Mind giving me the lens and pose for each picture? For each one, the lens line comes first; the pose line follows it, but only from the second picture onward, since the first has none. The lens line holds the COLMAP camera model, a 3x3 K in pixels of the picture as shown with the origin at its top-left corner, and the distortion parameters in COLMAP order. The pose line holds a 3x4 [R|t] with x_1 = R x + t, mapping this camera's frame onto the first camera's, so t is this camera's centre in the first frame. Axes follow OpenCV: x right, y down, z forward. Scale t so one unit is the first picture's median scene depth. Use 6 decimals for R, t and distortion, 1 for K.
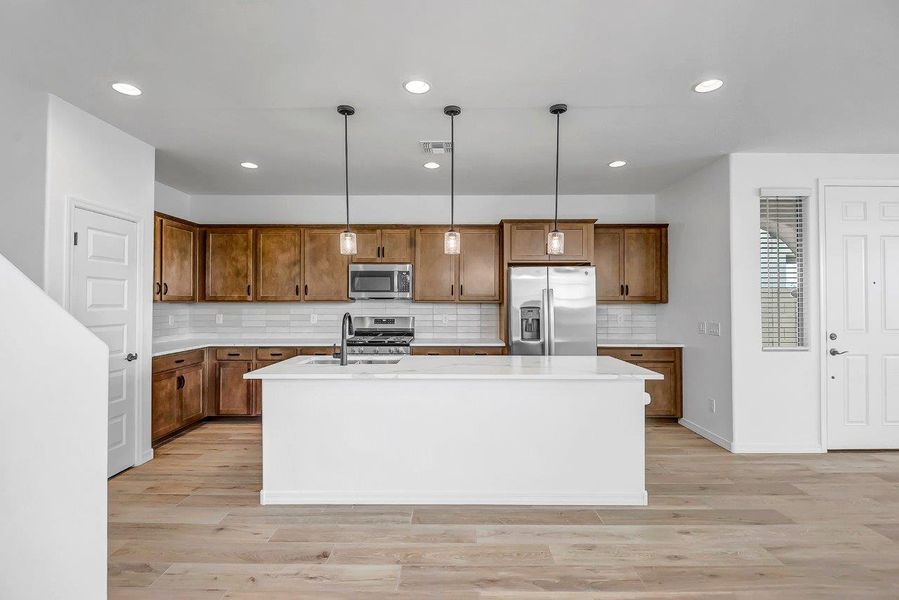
lens RADIAL K [[425.1, 0, 449.1], [0, 425.1, 293.0], [0, 0, 1]] dist [0.002665, 0.000010]
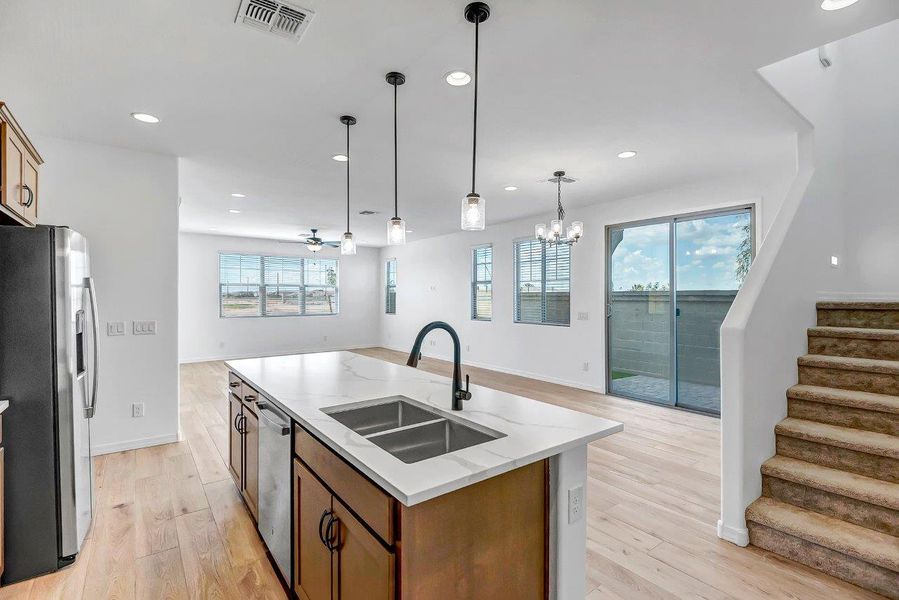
lens RADIAL K [[420.4, 0, 449.5], [0, 420.4, 300.0], [0, 0, 1]] dist [-0.004738, -0.001297]
pose [[-0.614017, -0.007929, 0.789253, -0.485781], [-0.016254, 0.999865, -0.002600, 0.013233], [-0.789125, -0.014425, -0.614063, 0.954544]]
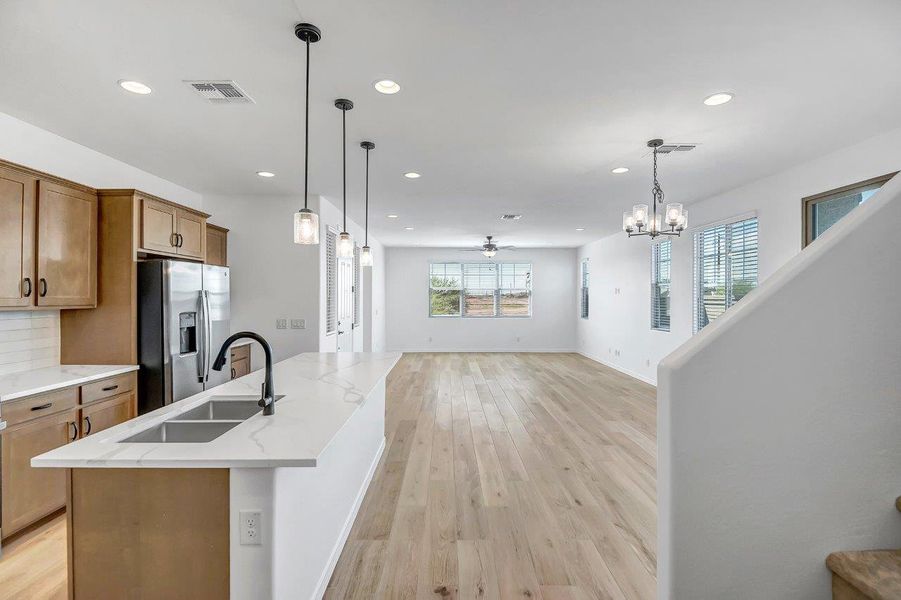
lens RADIAL K [[419.0, 0, 450.5], [0, 419.0, 300.0], [0, 0, 1]] dist [-0.015848, -0.000543]
pose [[-0.020900, -0.009161, 0.999740, -0.606155], [-0.020626, 0.999749, 0.008730, -0.008604], [-0.999569, -0.020438, -0.021084, 0.519764]]
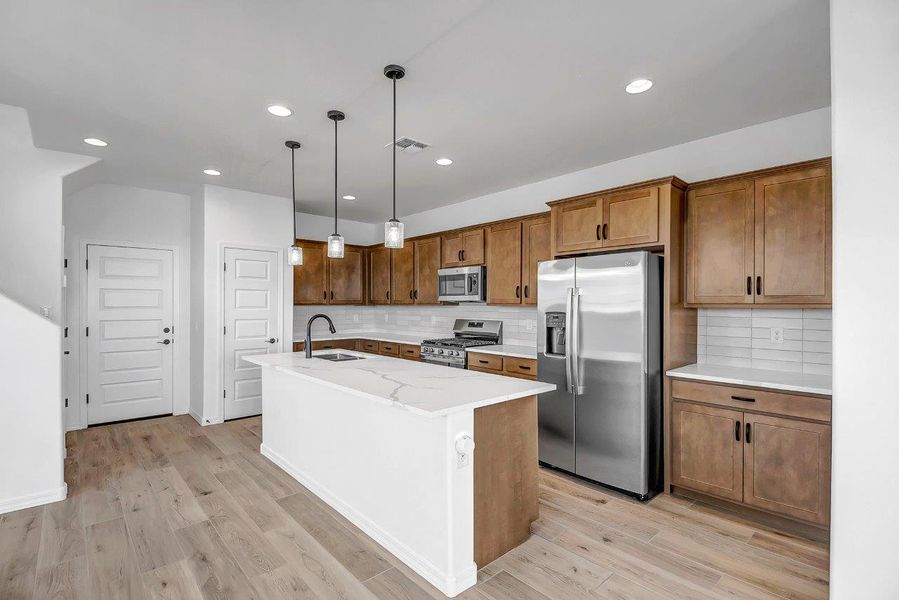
lens RADIAL K [[420.4, 0, 449.5], [0, 420.4, 300.0], [0, 0, 1]] dist [-0.004738, -0.001297]
pose [[0.680452, -0.006591, -0.732763, 0.617896], [0.014636, 0.999882, 0.004597, 0.004754], [0.732646, -0.013853, 0.680468, 0.342244]]
